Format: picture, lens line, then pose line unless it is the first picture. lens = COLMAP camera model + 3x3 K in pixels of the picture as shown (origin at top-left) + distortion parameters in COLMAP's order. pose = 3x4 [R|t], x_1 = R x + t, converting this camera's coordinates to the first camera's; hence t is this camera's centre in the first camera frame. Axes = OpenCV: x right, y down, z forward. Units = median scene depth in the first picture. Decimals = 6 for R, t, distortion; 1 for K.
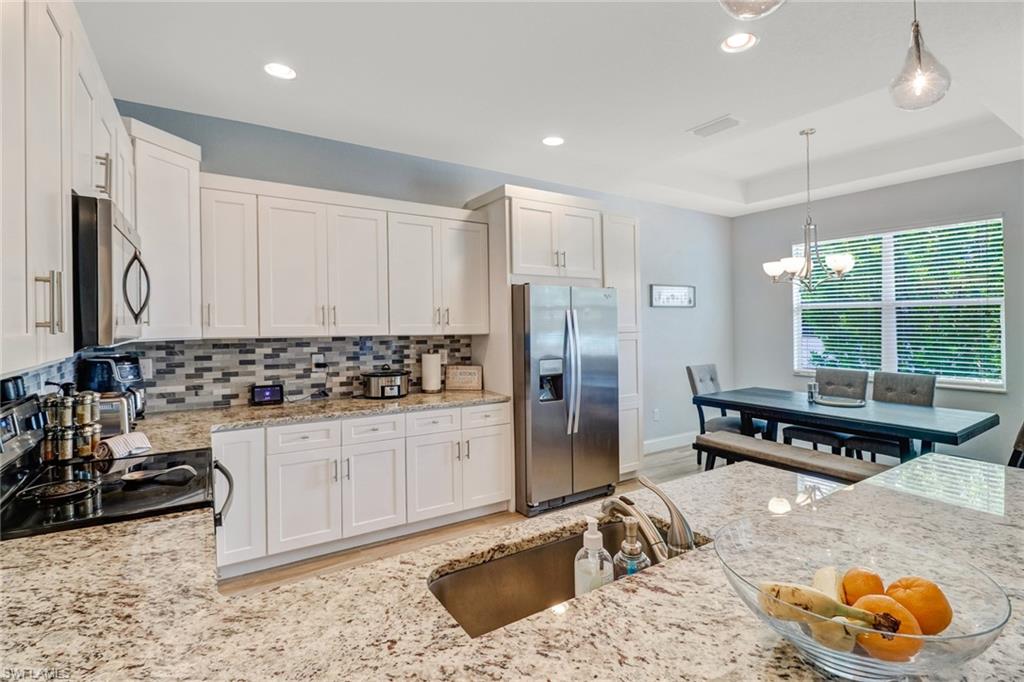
lens RADIAL K [[496.1, 0, 514.7], [0, 496.1, 313.9], [0, 0, 1]] dist [-0.003748, -0.006897]
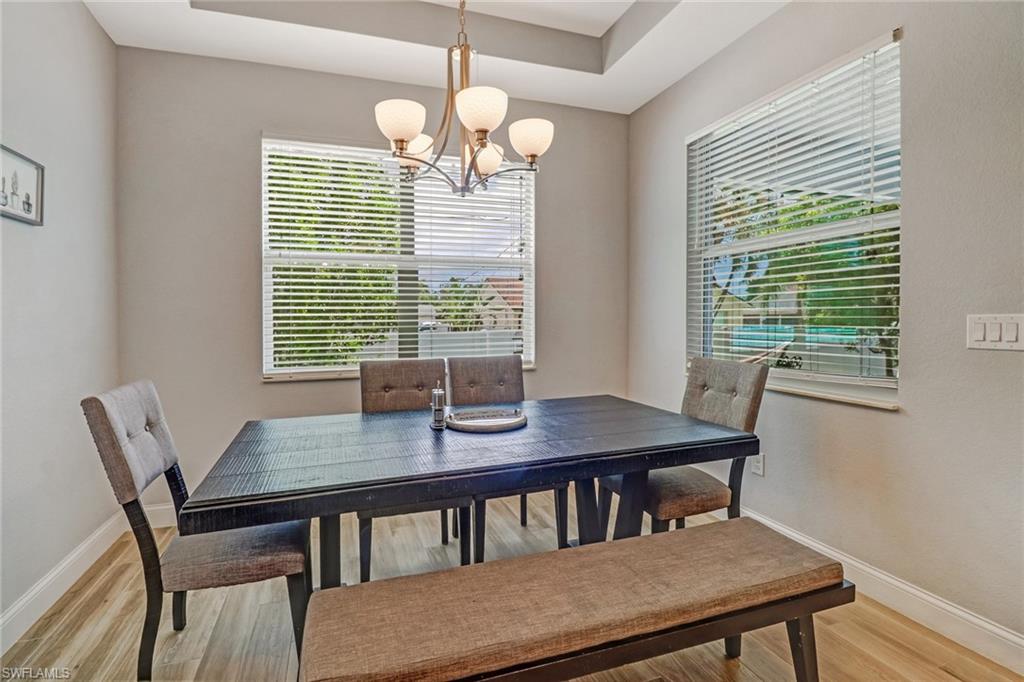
lens RADIAL K [[496.1, 0, 504.9], [0, 496.1, 311.9], [0, 0, 1]] dist [-0.003748, -0.006897]
pose [[0.269532, 0.004041, 0.962983, 0.181935], [-0.008383, 0.999963, -0.001850, 0.071310], [-0.962955, -0.007574, 0.269556, 0.903947]]
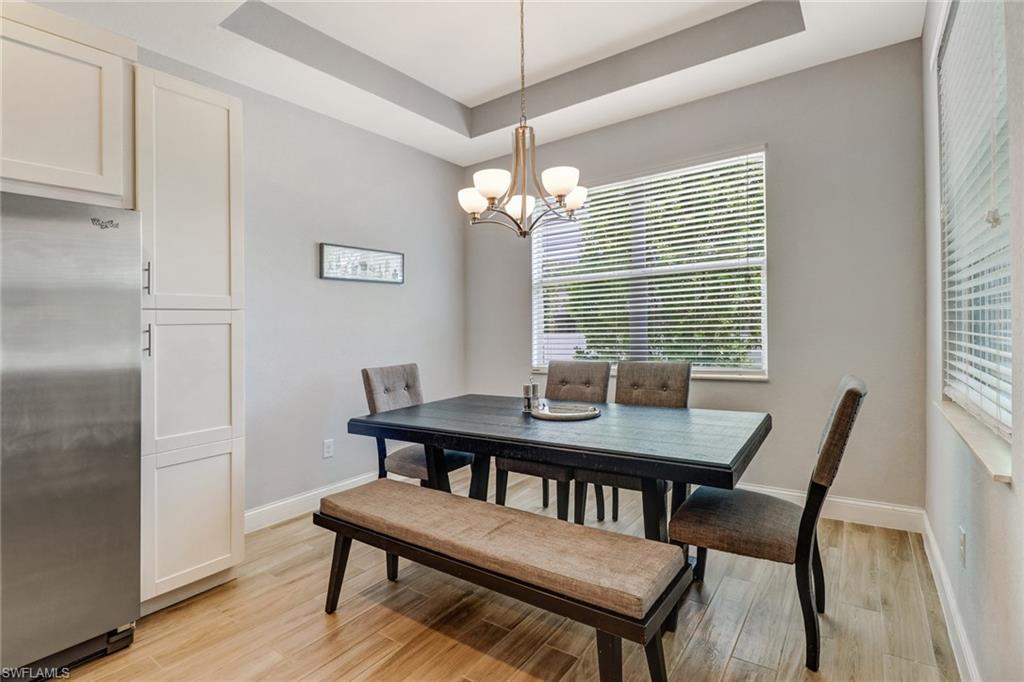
lens RADIAL K [[496.1, 0, 506.1], [0, 496.1, 324.8], [0, 0, 1]] dist [-0.003748, -0.006897]
pose [[0.945140, -0.027343, 0.325518, 0.420290], [0.026513, 0.999624, 0.006987, 0.067372], [-0.325586, 0.002027, 0.945510, 0.466725]]
